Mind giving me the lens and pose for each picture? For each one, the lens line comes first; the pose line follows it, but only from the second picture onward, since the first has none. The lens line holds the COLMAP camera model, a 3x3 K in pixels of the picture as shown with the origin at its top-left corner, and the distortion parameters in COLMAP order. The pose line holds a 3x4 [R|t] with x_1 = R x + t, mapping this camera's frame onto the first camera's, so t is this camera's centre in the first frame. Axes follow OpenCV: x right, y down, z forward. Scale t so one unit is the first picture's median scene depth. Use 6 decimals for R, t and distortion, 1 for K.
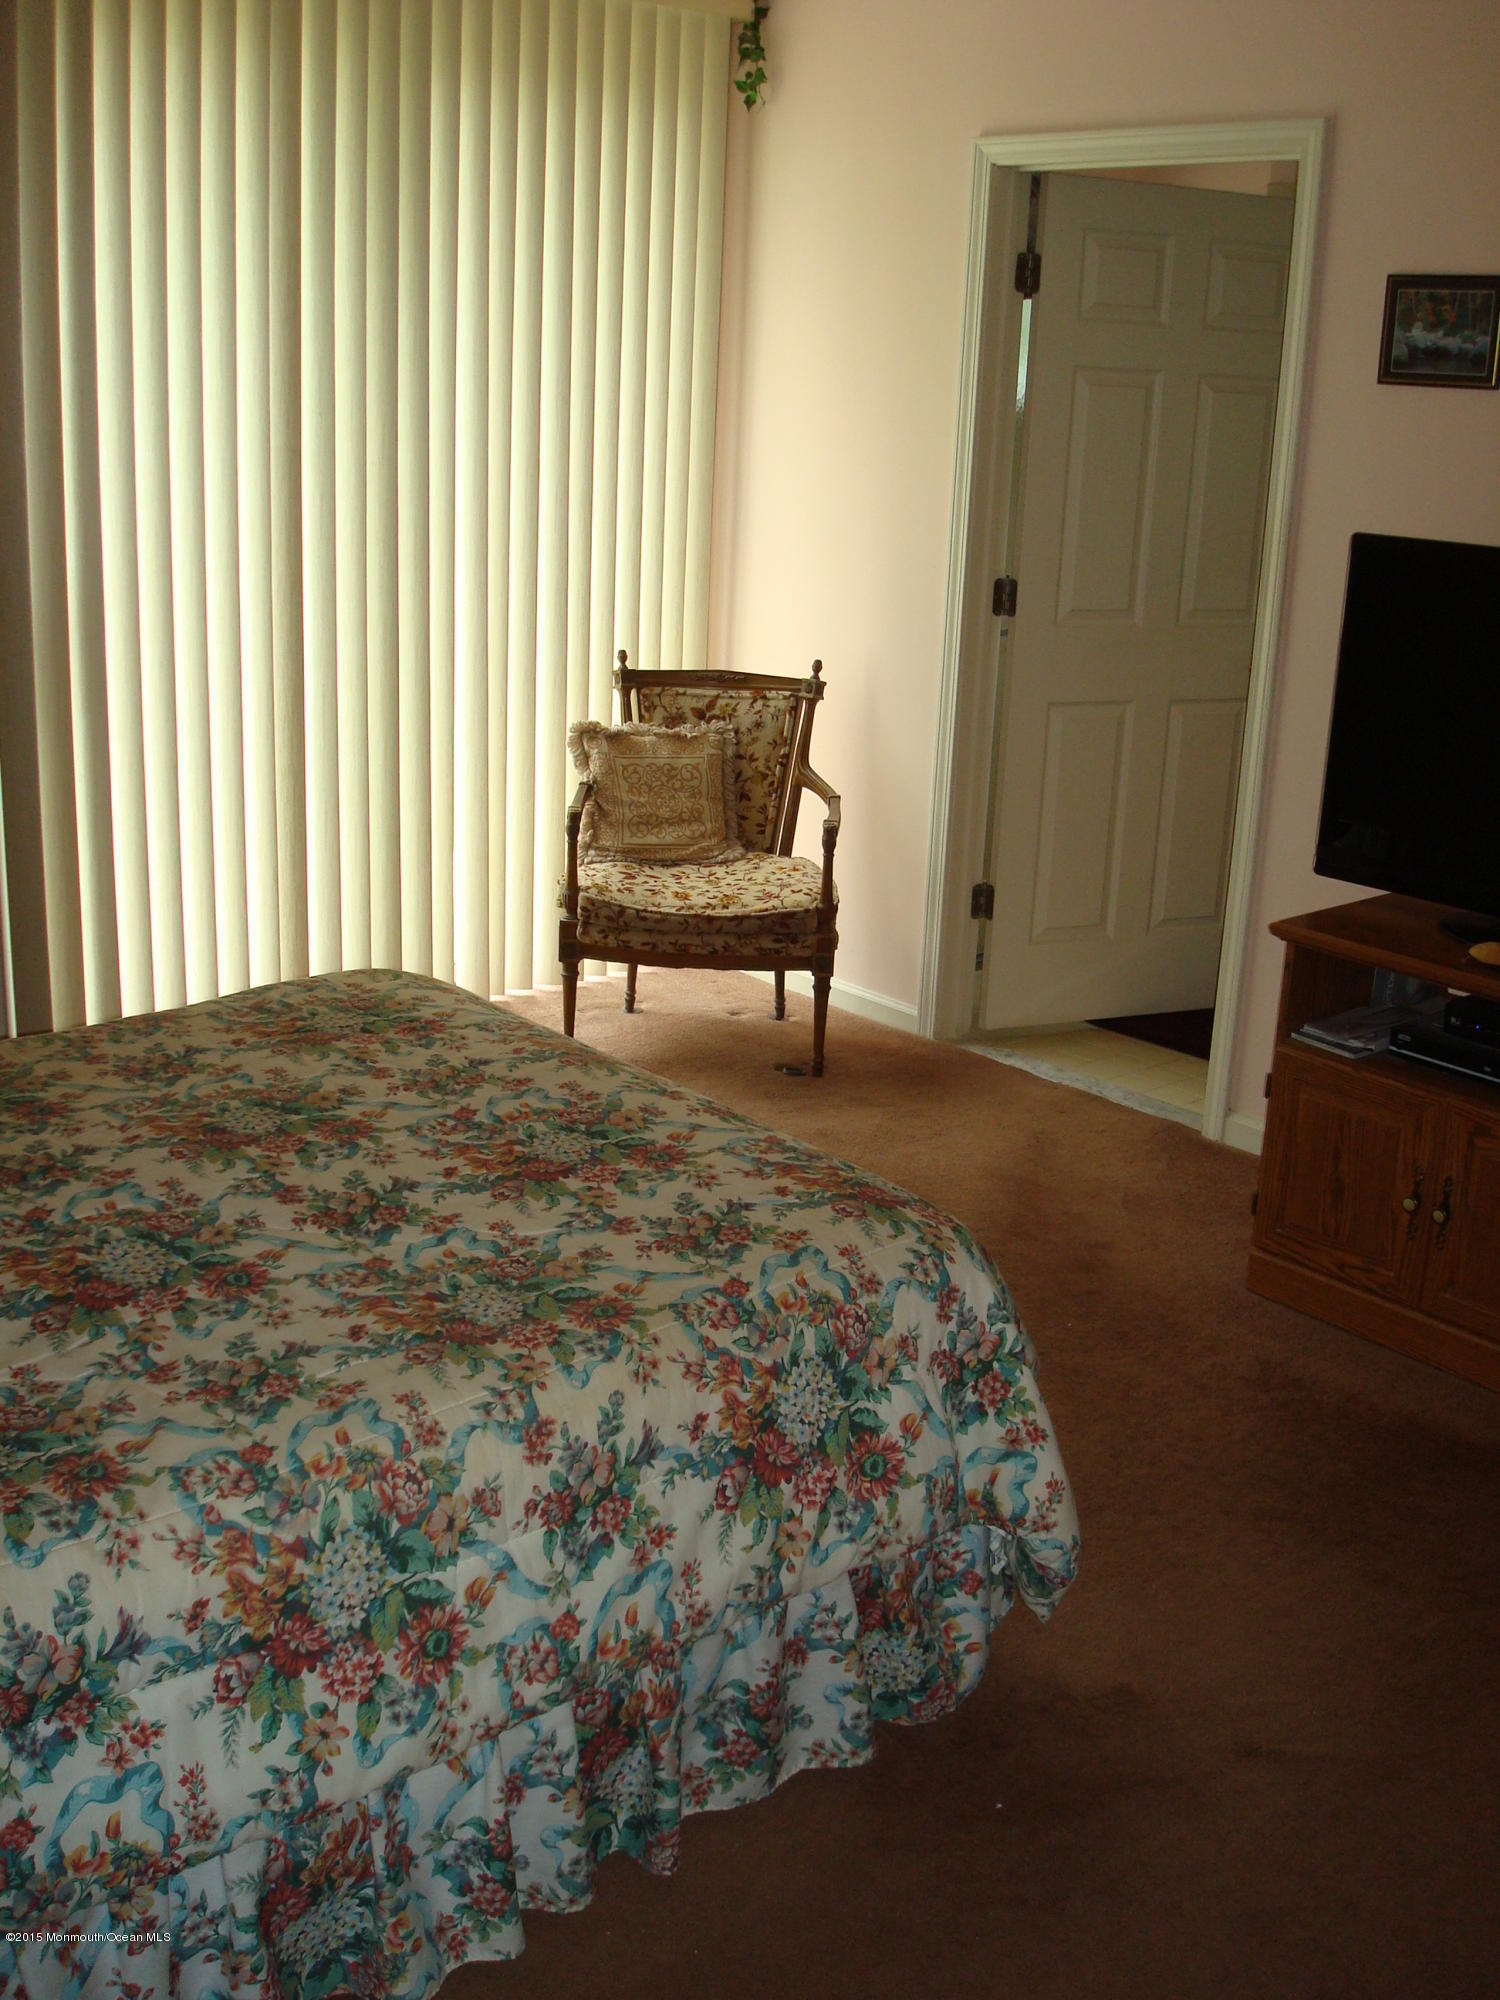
lens RADIAL K [[2109.0, 0, 750.0], [0, 2109.0, 1000.0], [0, 0, 1]] dist [-0.063154, -0.111237]
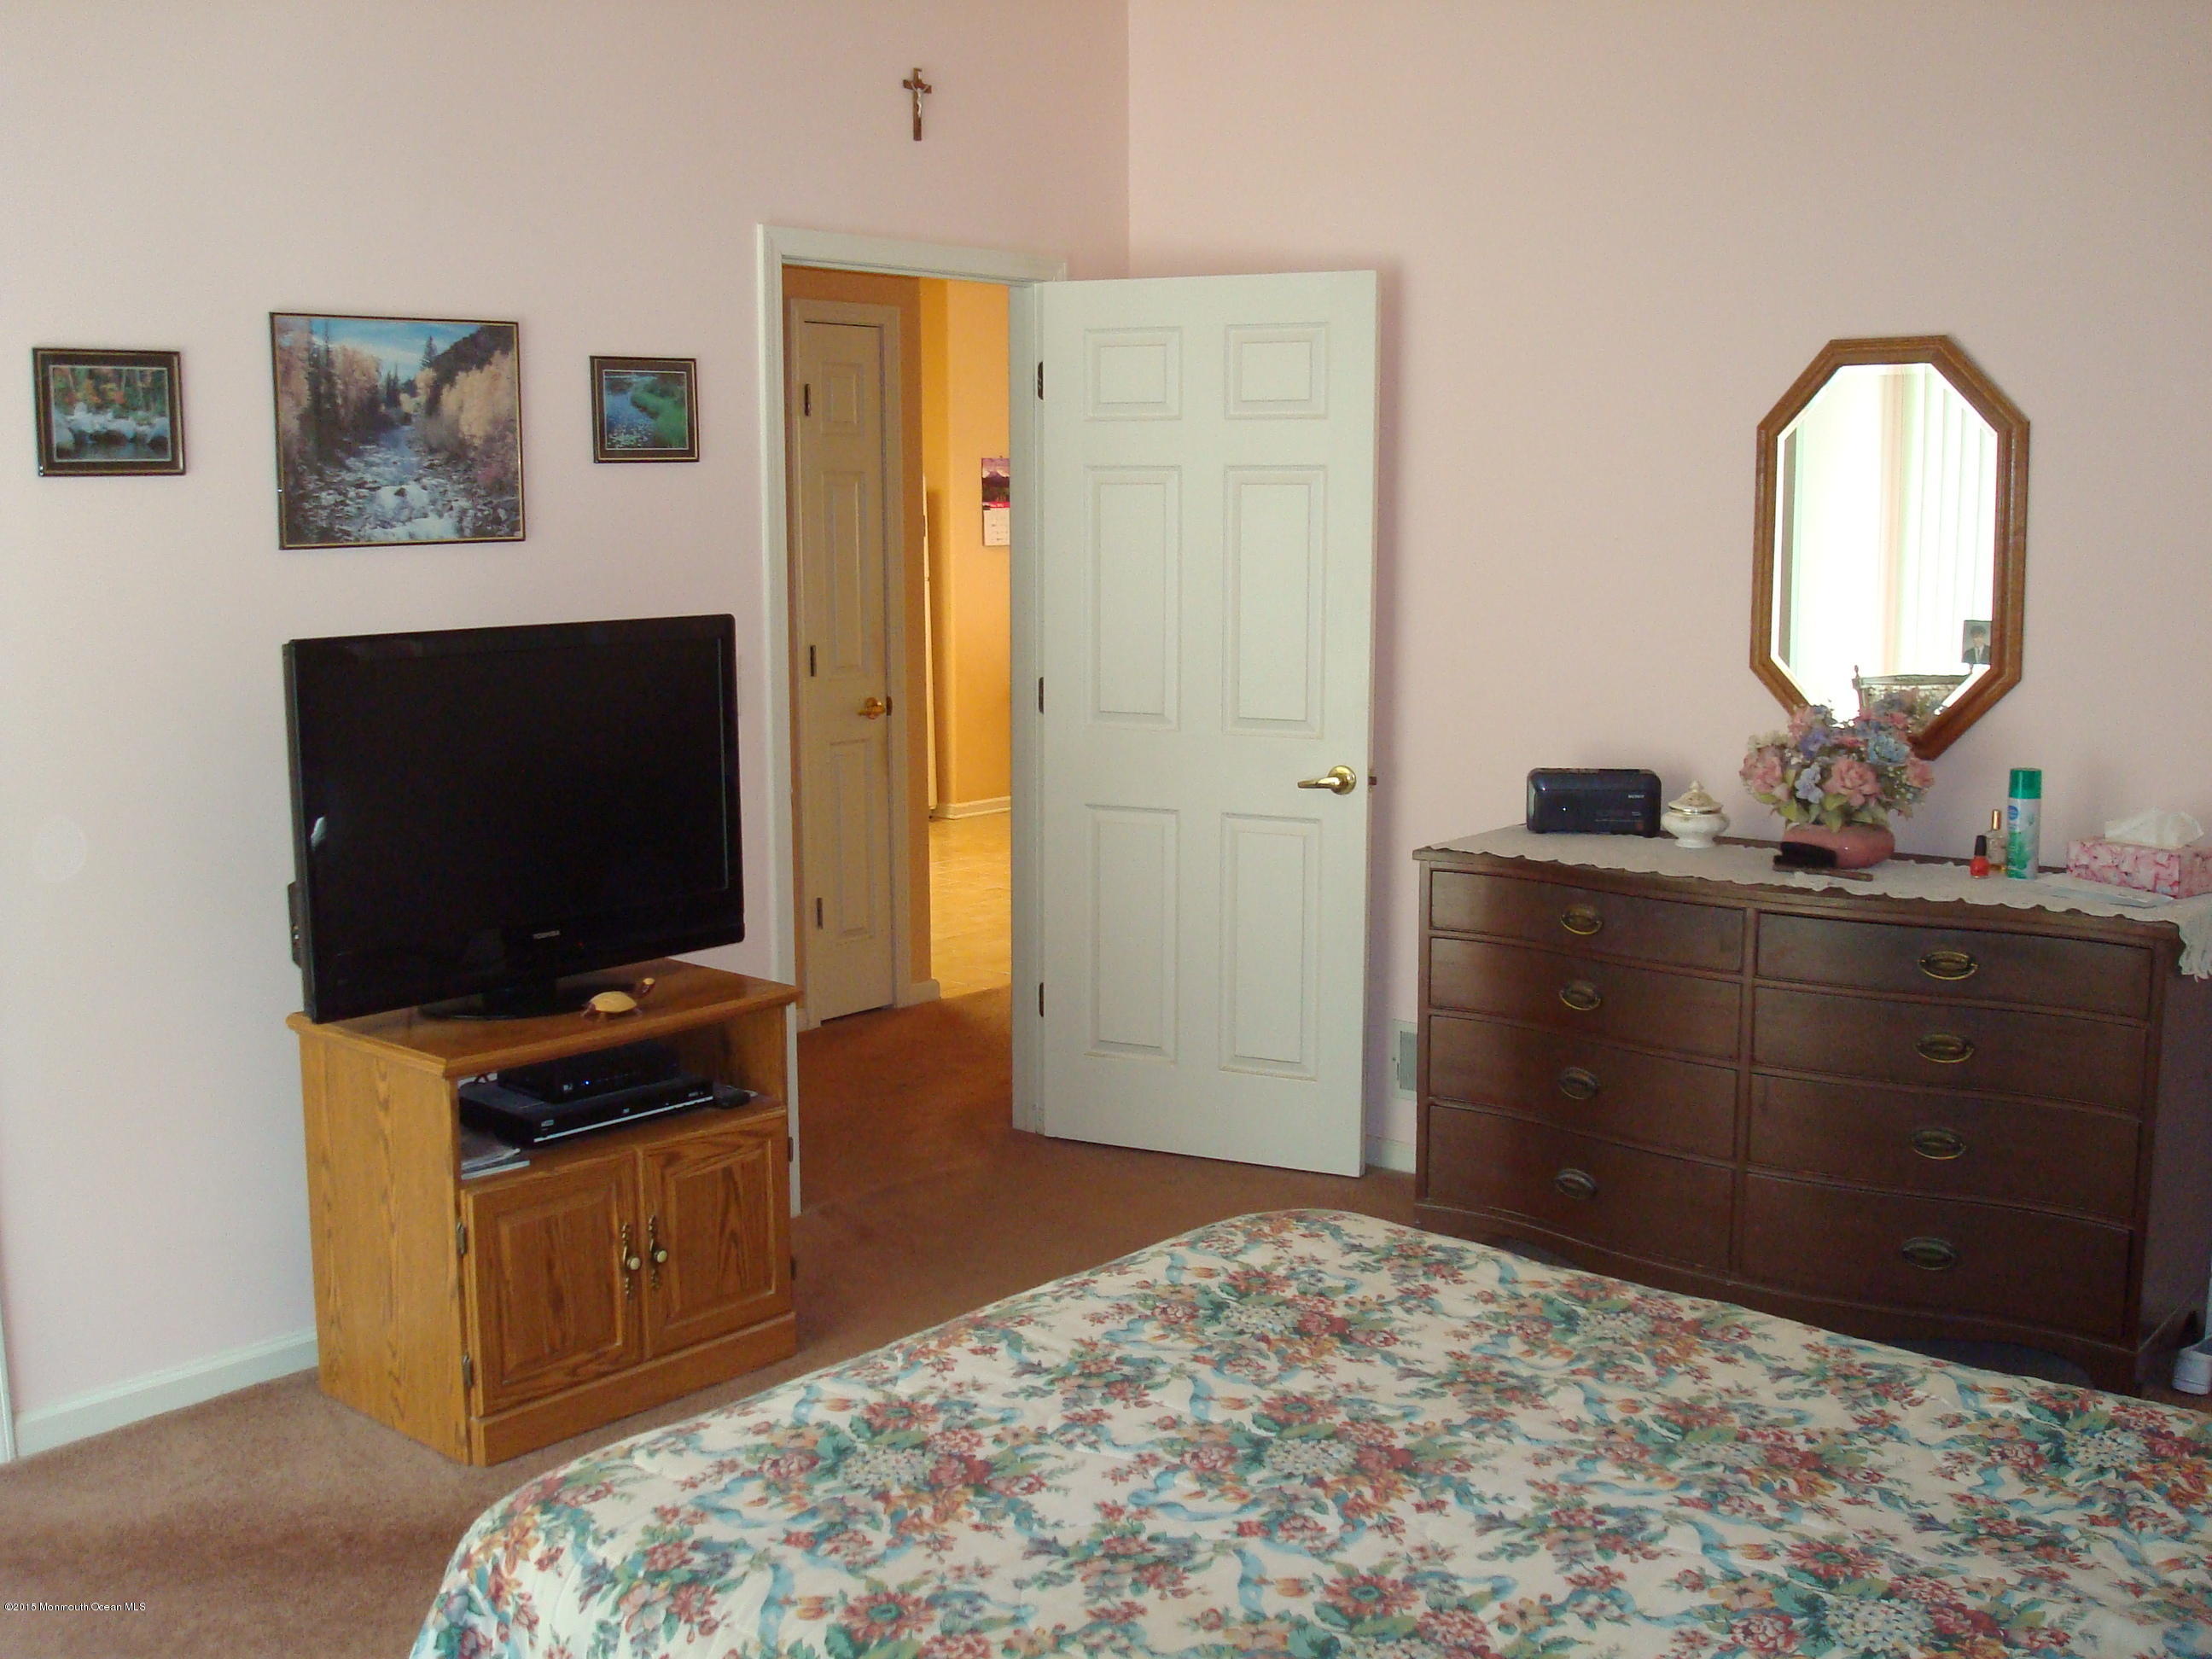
lens RADIAL K [[2332.5, 0, 1106.0], [0, 2332.5, 829.5], [0, 0, 1]] dist [-0.063154, -0.111237]
pose [[-0.155470, -0.177081, 0.971839, -0.698032], [0.283655, 0.934368, 0.215631, -0.249094], [-0.946239, 0.309191, -0.095036, 0.751988]]
